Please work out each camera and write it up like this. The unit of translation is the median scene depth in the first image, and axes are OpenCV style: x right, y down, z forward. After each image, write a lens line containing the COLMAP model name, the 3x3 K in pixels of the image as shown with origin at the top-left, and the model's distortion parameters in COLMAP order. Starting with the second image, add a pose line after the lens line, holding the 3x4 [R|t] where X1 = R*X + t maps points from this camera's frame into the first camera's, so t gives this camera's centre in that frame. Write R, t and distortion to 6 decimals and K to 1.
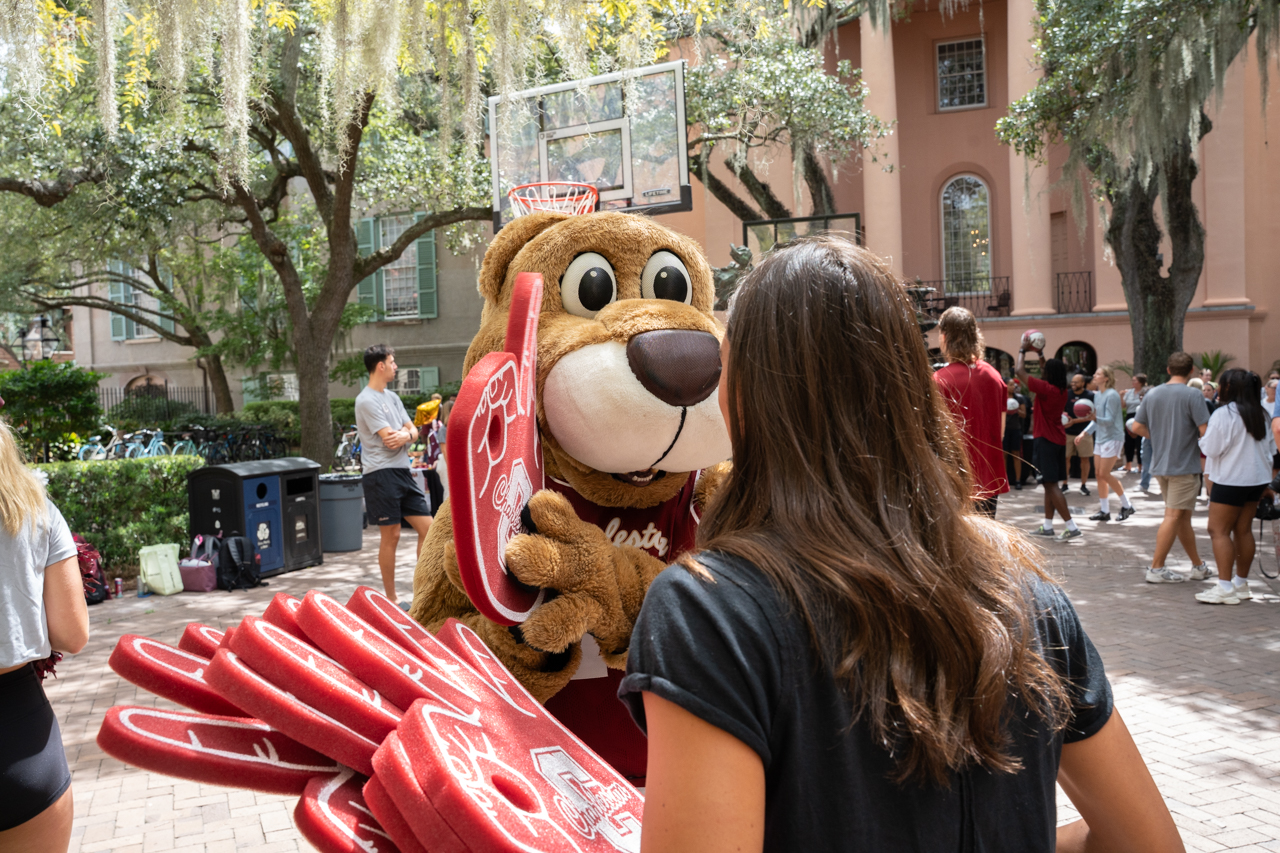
lens RADIAL K [[1670.6, 0, 640.0], [0, 1670.6, 426.5], [0, 0, 1]] dist [-0.003225, -0.003450]
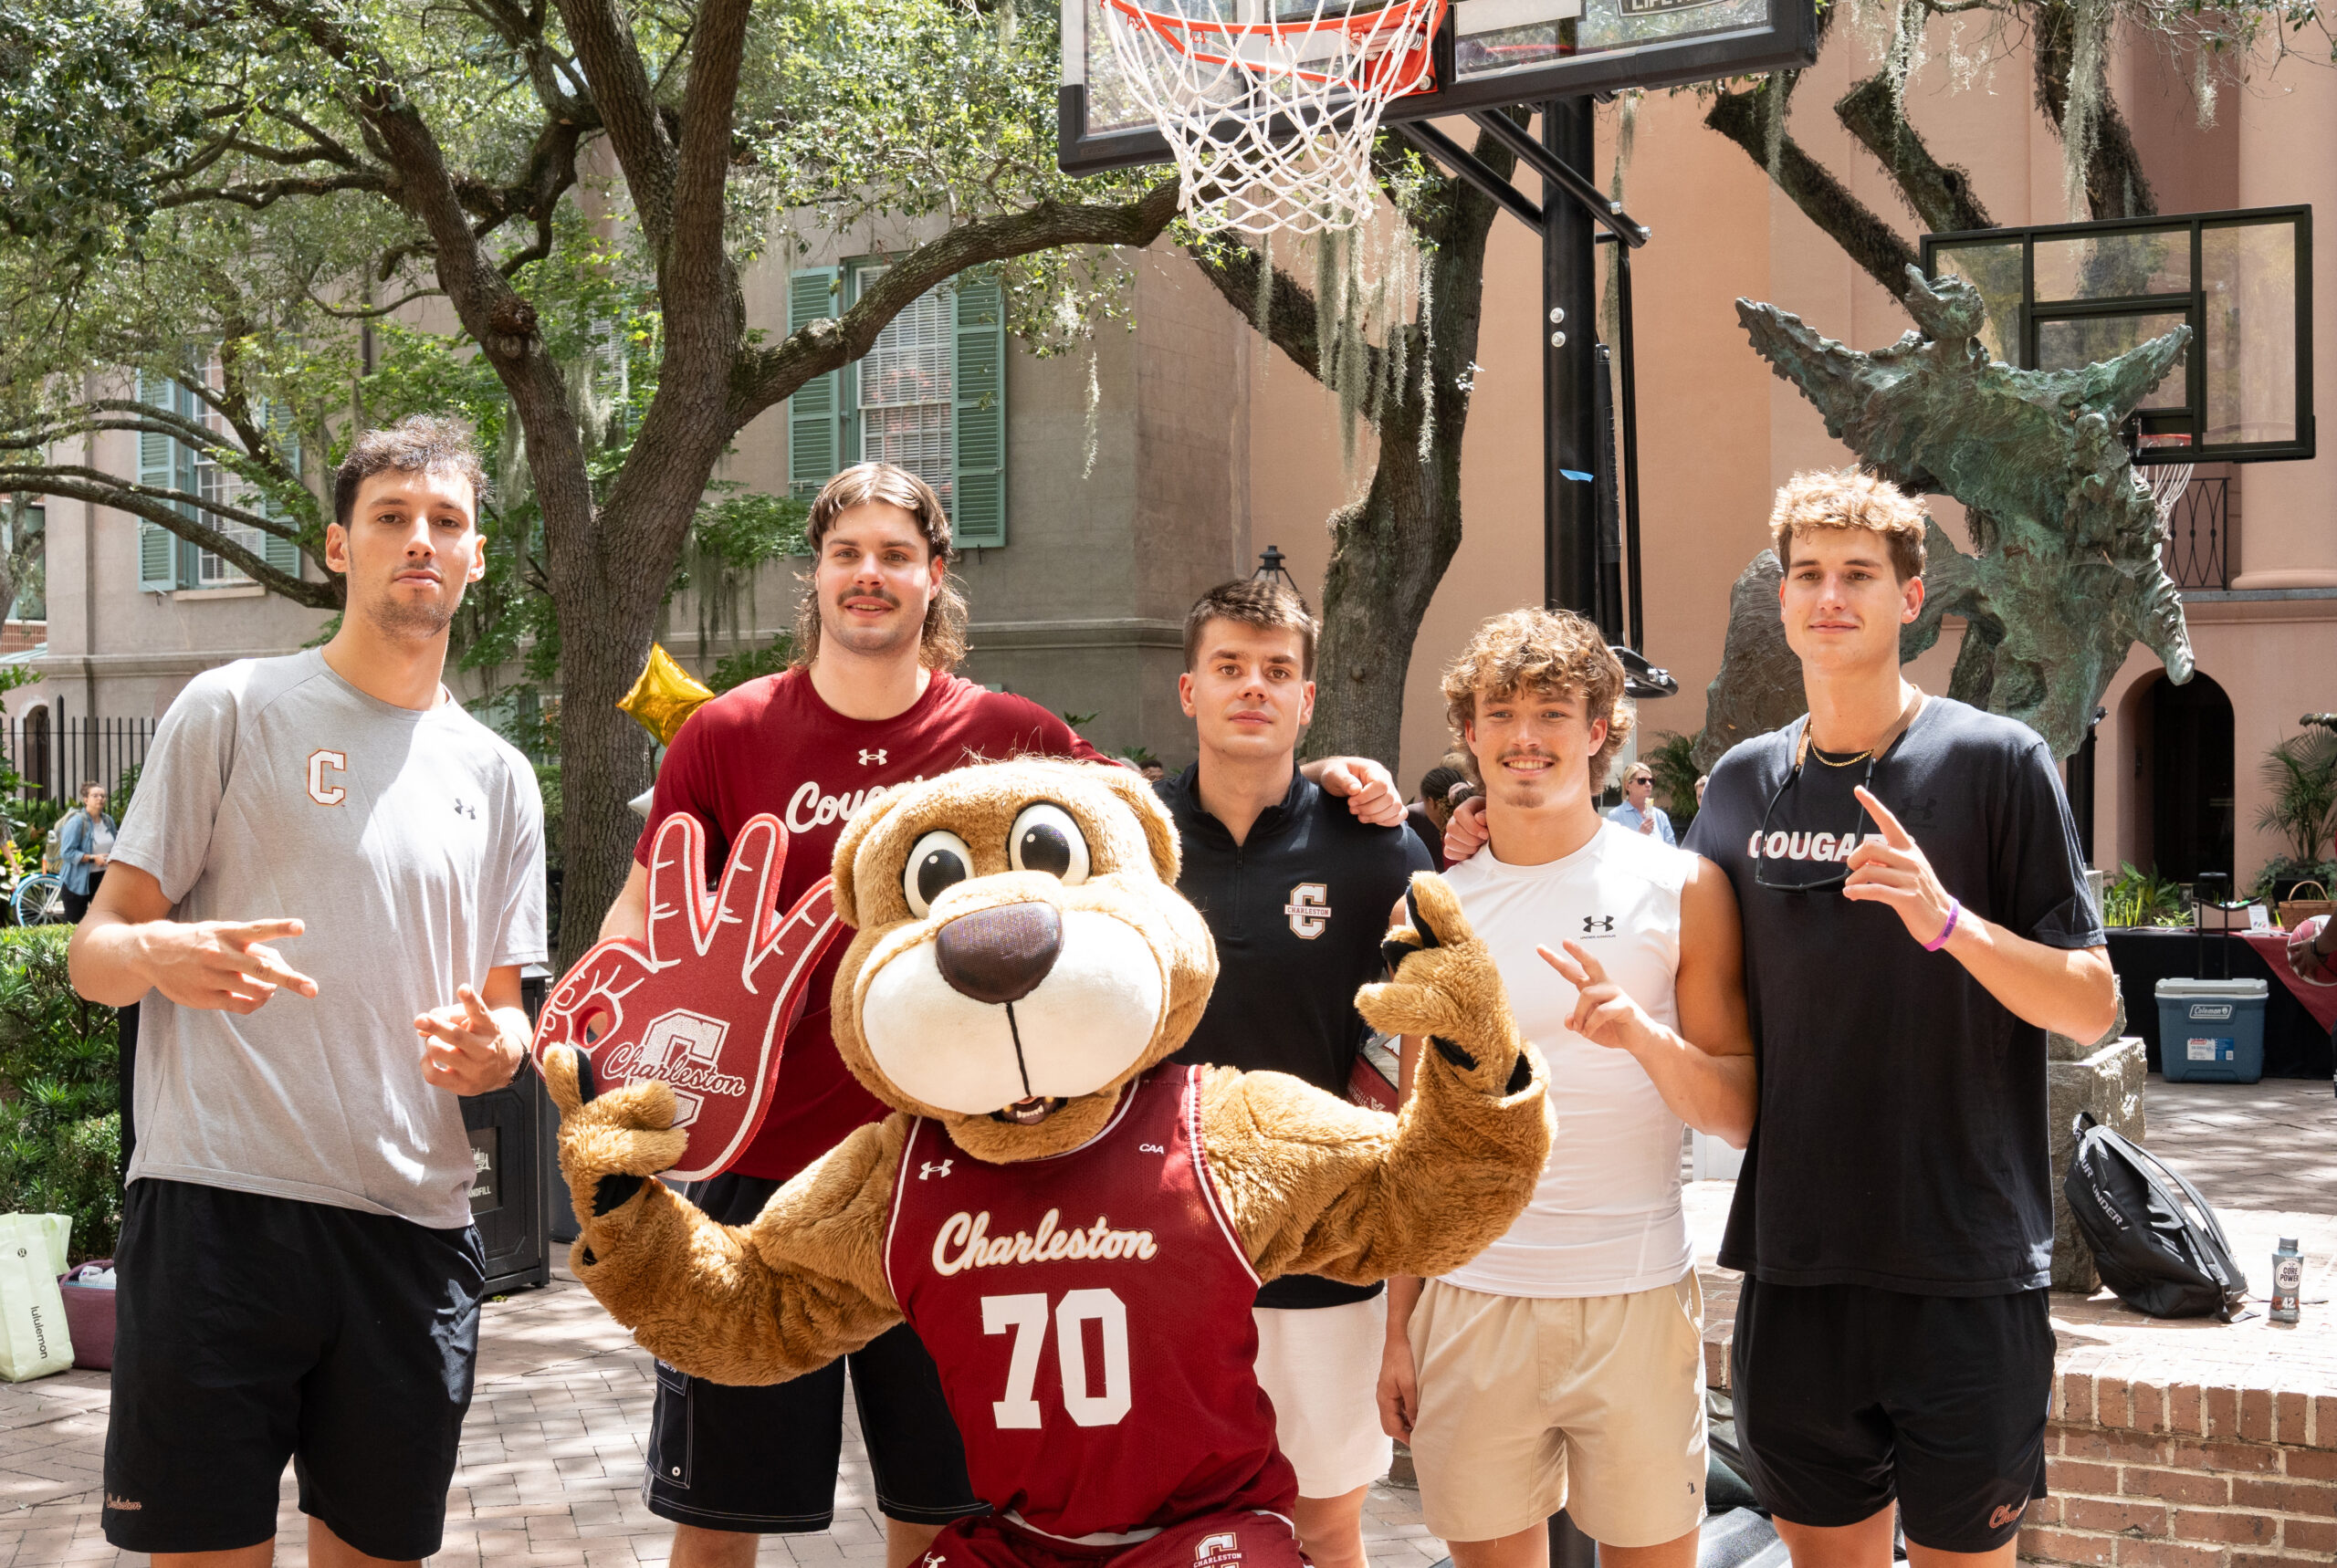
lens RADIAL K [[3920.9, 0, 1168.5], [0, 3920.9, 784.0], [0, 0, 1]] dist [-0.145316, -0.156361]
pose [[0.994637, 0.029405, -0.099157, -0.002264], [-0.031014, 0.999411, -0.014722, -0.003483], [0.098666, 0.017718, 0.994963, 0.188941]]
